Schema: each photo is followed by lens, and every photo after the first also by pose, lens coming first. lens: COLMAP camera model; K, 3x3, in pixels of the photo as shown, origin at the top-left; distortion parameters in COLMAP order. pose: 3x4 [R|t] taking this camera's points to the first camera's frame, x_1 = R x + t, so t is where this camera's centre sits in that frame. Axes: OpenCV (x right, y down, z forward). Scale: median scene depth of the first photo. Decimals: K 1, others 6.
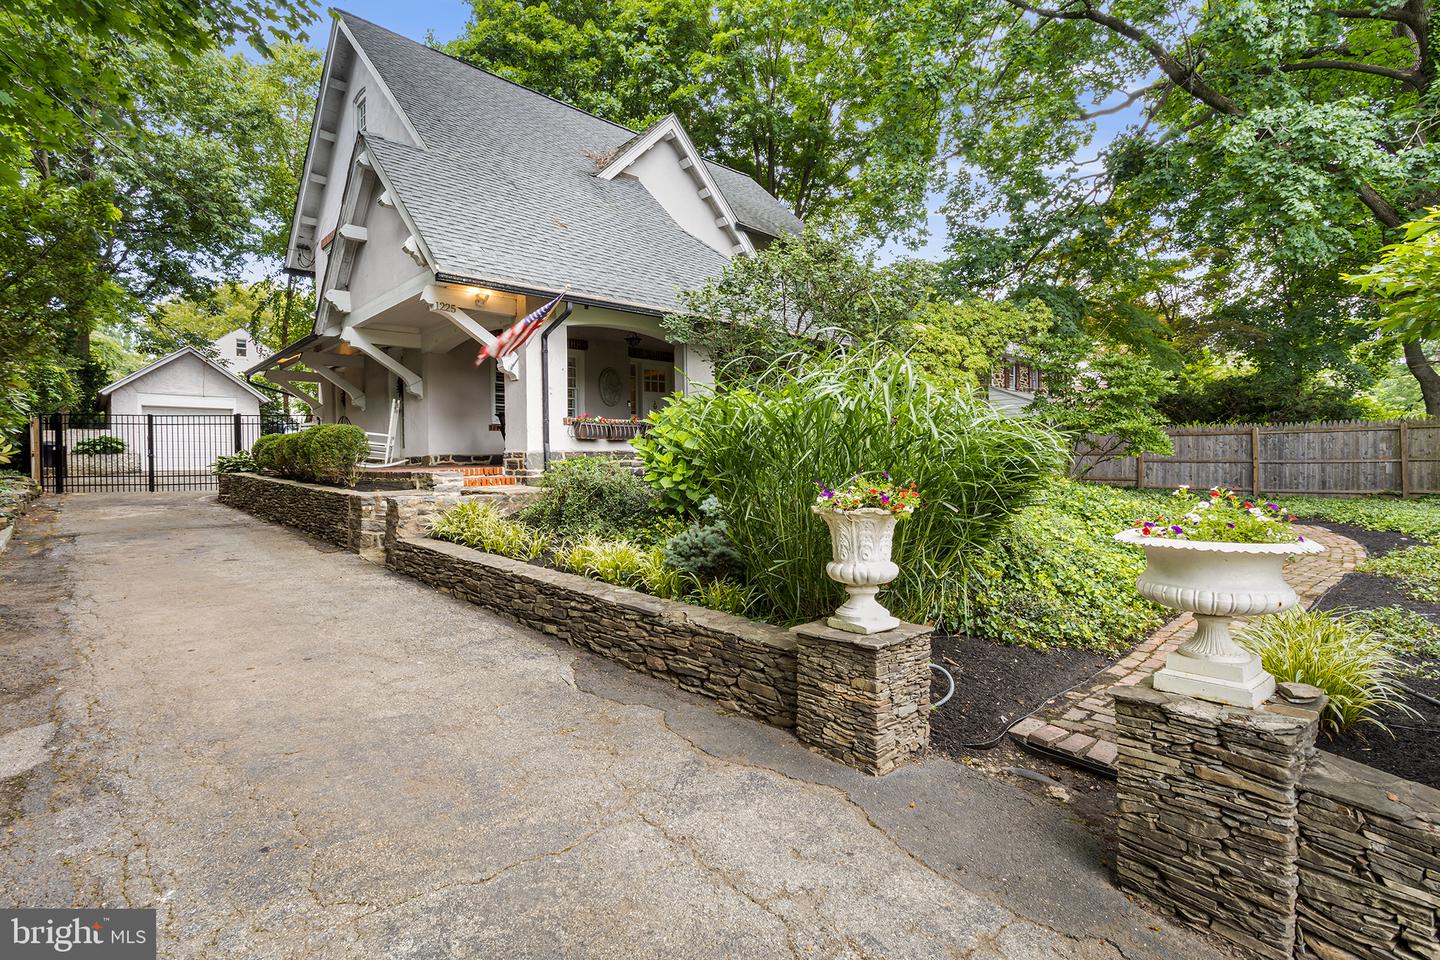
lens RADIAL K [[695.0, 0, 717.7], [0, 695.0, 479.8], [0, 0, 1]] dist [0.015009, 0.001574]
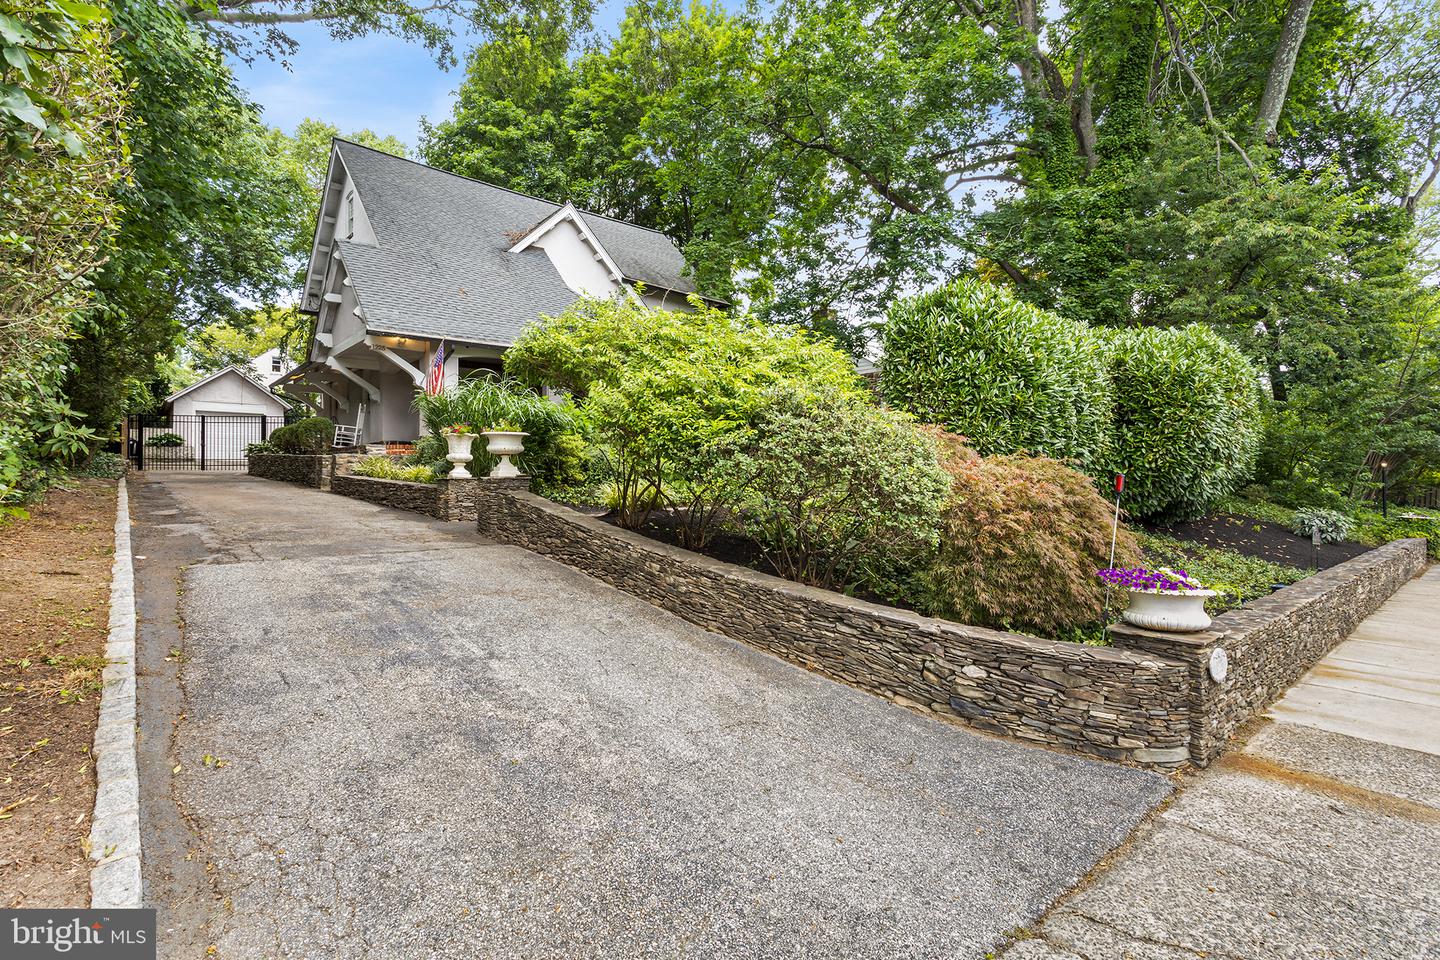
lens RADIAL K [[695.0, 0, 723.4], [0, 695.0, 479.2], [0, 0, 1]] dist [0.015009, 0.001574]
pose [[0.999411, 0.007194, -0.033554, 0.247995], [-0.007873, 0.999766, -0.020153, 0.048418], [0.033402, 0.020406, 0.999234, -0.322132]]
